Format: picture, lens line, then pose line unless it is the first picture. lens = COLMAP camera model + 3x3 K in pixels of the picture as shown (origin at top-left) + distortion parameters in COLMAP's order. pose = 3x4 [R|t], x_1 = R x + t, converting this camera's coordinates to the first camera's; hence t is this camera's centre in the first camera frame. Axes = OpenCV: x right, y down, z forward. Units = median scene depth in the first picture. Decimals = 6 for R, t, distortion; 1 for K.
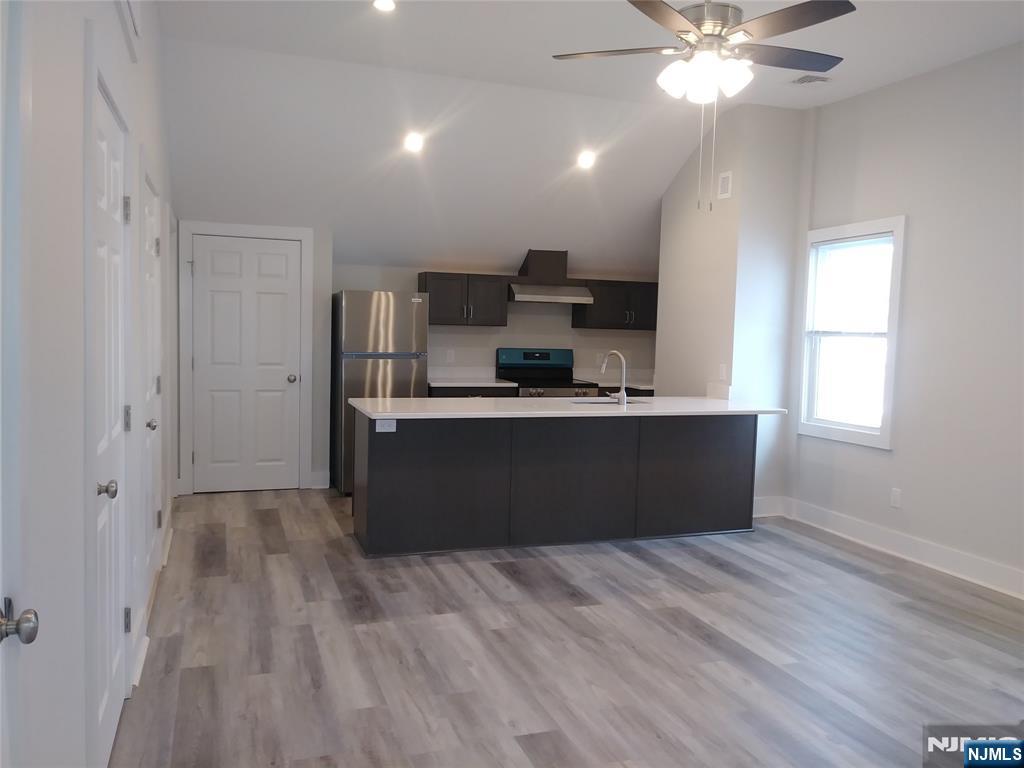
lens RADIAL K [[813.5, 0, 512.0], [0, 813.5, 384.0], [0, 0, 1]] dist [0.006849, -0.002986]
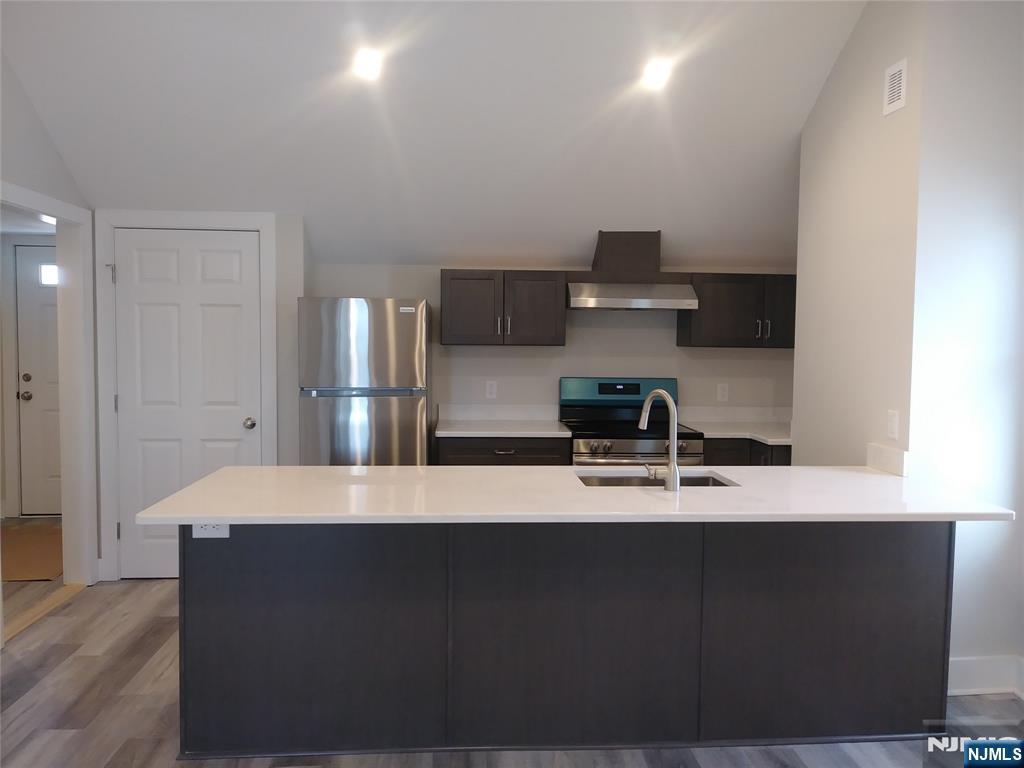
lens RADIAL K [[828.9, 0, 511.8], [0, 828.9, 389.0], [0, 0, 1]] dist [0.004235, -0.002737]
pose [[0.964025, -0.000027, -0.265812, 0.139382], [-0.003745, 0.999899, -0.013682, -0.026592], [0.265786, 0.014186, 0.963928, 0.339269]]
